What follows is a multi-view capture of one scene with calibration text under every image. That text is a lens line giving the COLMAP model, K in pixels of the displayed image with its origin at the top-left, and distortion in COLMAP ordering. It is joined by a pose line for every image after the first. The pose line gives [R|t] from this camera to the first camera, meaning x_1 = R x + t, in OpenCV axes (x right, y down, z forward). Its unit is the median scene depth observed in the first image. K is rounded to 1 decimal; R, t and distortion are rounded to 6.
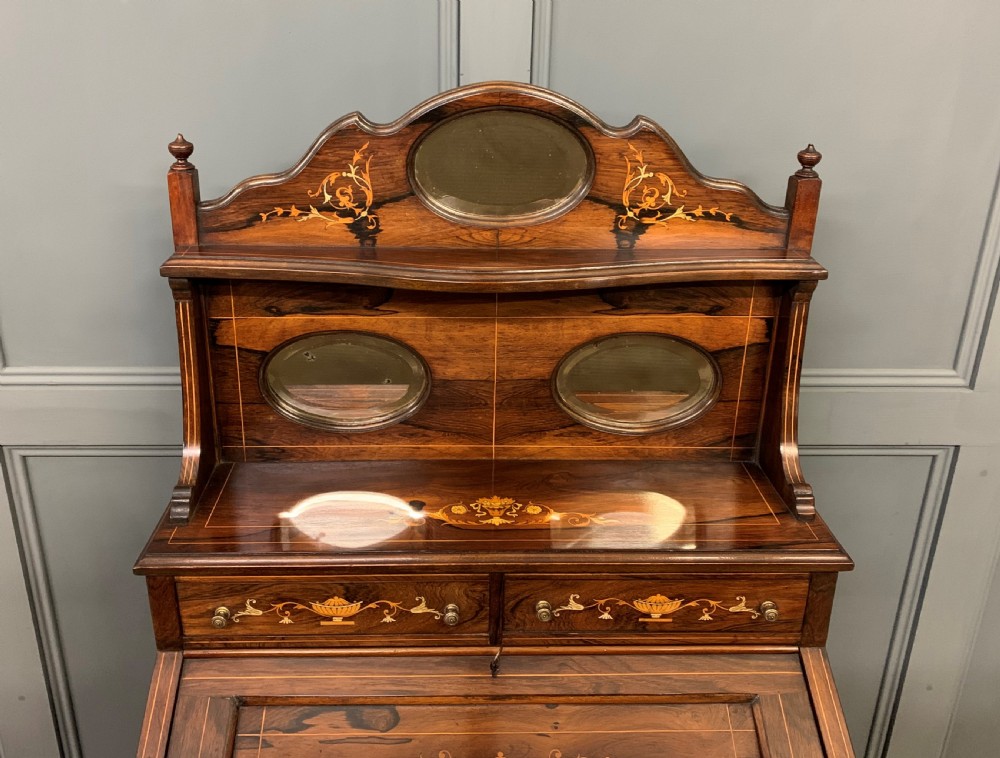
lens RADIAL K [[860.0, 0, 479.1], [0, 860.0, 329.1], [0, 0, 1]] dist [0.149144, -0.362026]
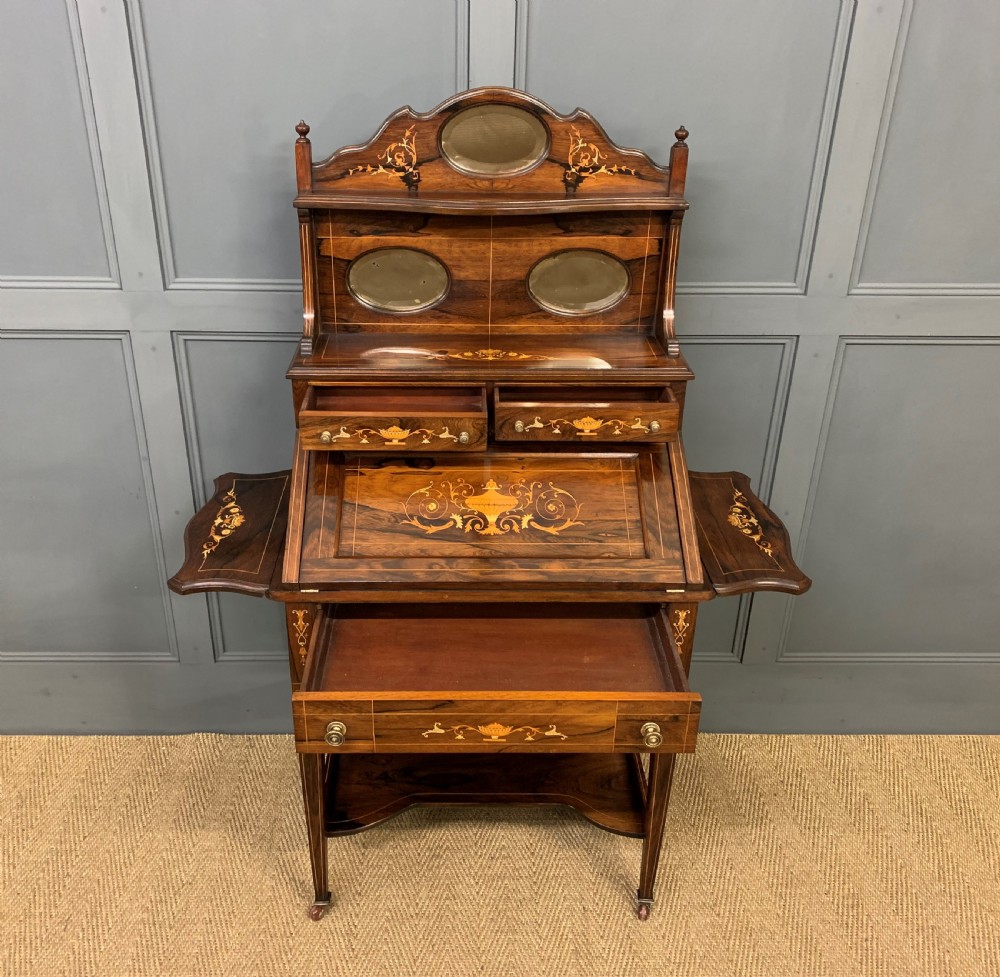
lens RADIAL K [[983.6, 0, 470.6], [0, 983.6, 489.6], [0, 0, 1]] dist [0.096309, -0.195464]
pose [[0.999894, 0.003510, -0.014100, 0.009188], [-0.001799, 0.992827, 0.119550, 0.247557], [0.014418, -0.119512, 0.992728, -0.955209]]
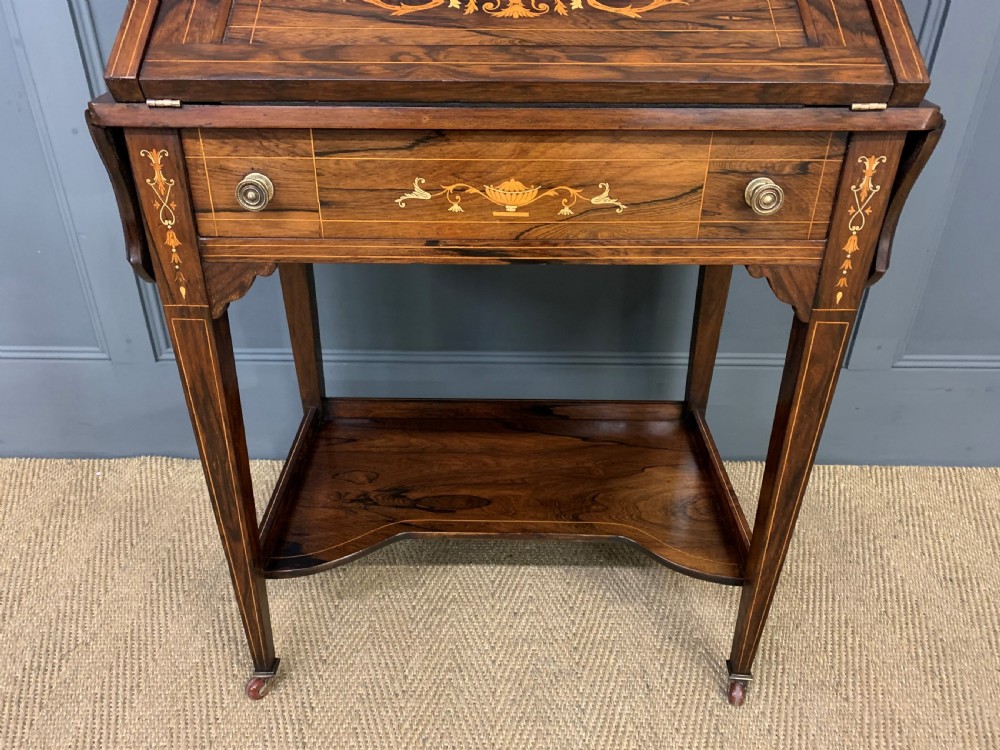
lens RADIAL K [[781.8, 0, 492.7], [0, 781.8, 372.8], [0, 0, 1]] dist [0.032475, -0.031752]
pose [[0.999449, 0.010886, -0.031366, 0.029270], [-0.005564, 0.986277, 0.165003, 0.772028], [0.032731, -0.164738, 0.985794, 0.030428]]
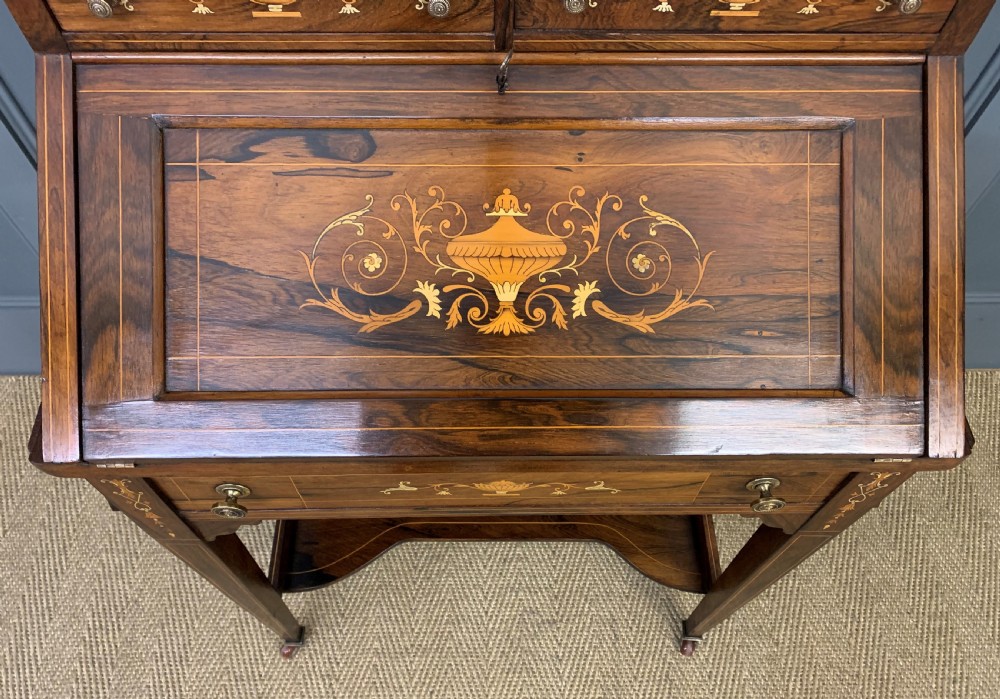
lens RADIAL K [[771.6, 0, 492.4], [0, 771.6, 372.6], [0, 0, 1]] dist [0.012873, -0.003362]
pose [[0.999870, 0.011293, -0.011485, 0.019702], [-0.001663, 0.781610, 0.623765, 0.171019], [0.016021, -0.623665, 0.781527, 0.334038]]
